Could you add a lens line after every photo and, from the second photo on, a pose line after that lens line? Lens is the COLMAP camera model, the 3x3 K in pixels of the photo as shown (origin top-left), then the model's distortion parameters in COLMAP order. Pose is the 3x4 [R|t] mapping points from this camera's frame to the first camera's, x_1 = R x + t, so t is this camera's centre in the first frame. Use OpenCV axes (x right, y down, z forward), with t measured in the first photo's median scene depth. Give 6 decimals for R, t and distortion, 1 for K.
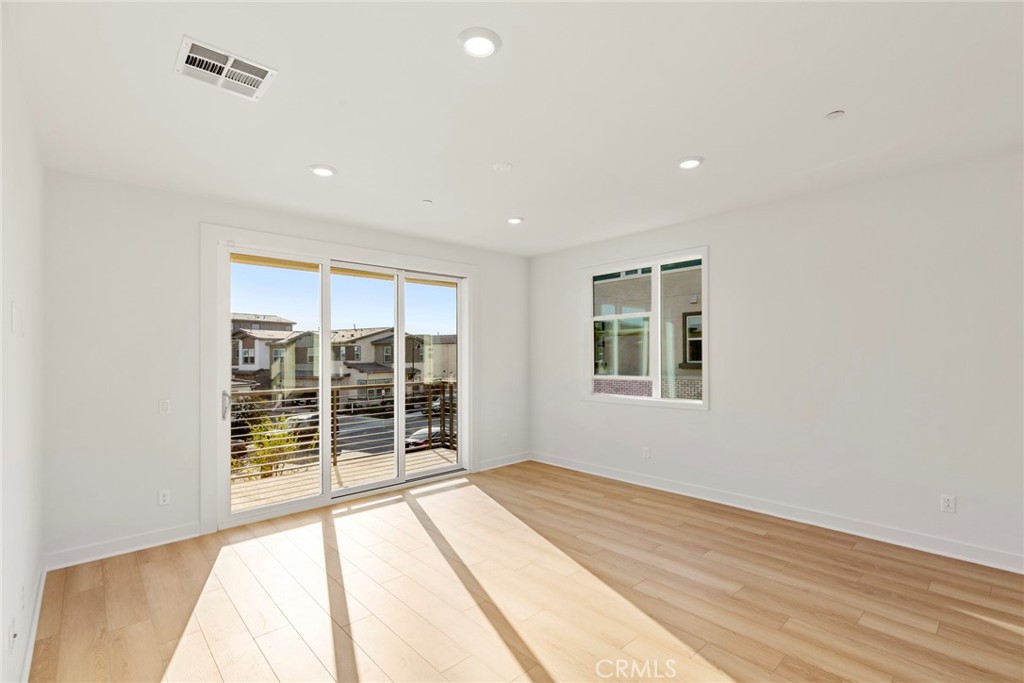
lens RADIAL K [[462.5, 0, 514.8], [0, 462.5, 349.9], [0, 0, 1]] dist [0.001335, 0.001098]
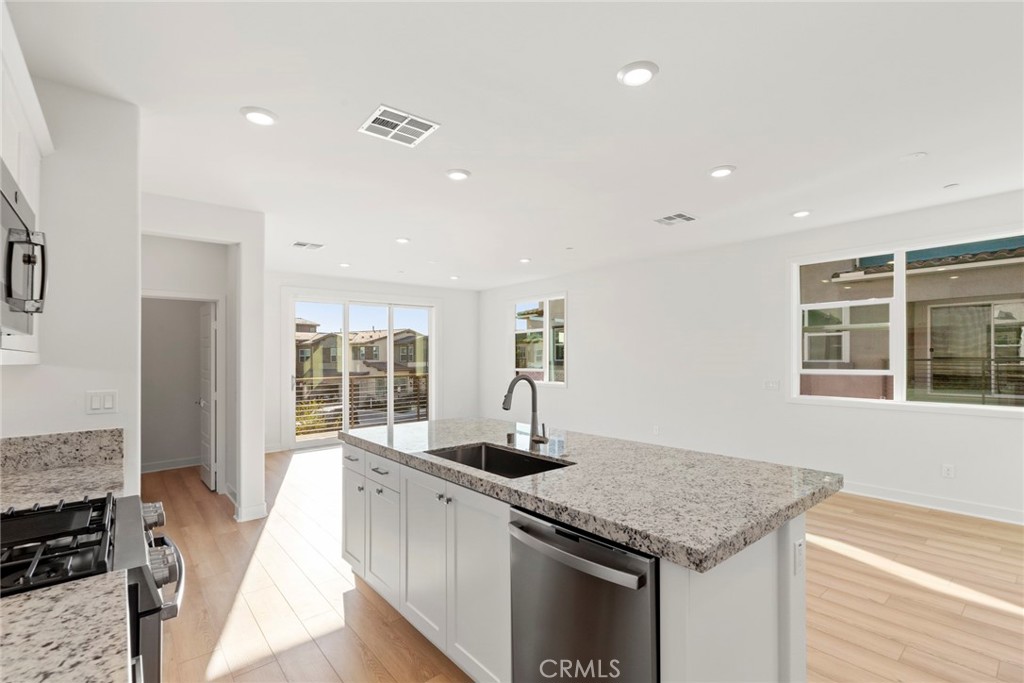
lens RADIAL K [[462.5, 0, 509.5], [0, 462.5, 343.5], [0, 0, 1]] dist [0.001335, 0.001098]
pose [[0.998711, -0.004726, -0.050546, 0.046727], [0.004160, 0.999928, -0.011293, -0.002774], [0.050596, 0.011068, 0.998658, -0.112199]]
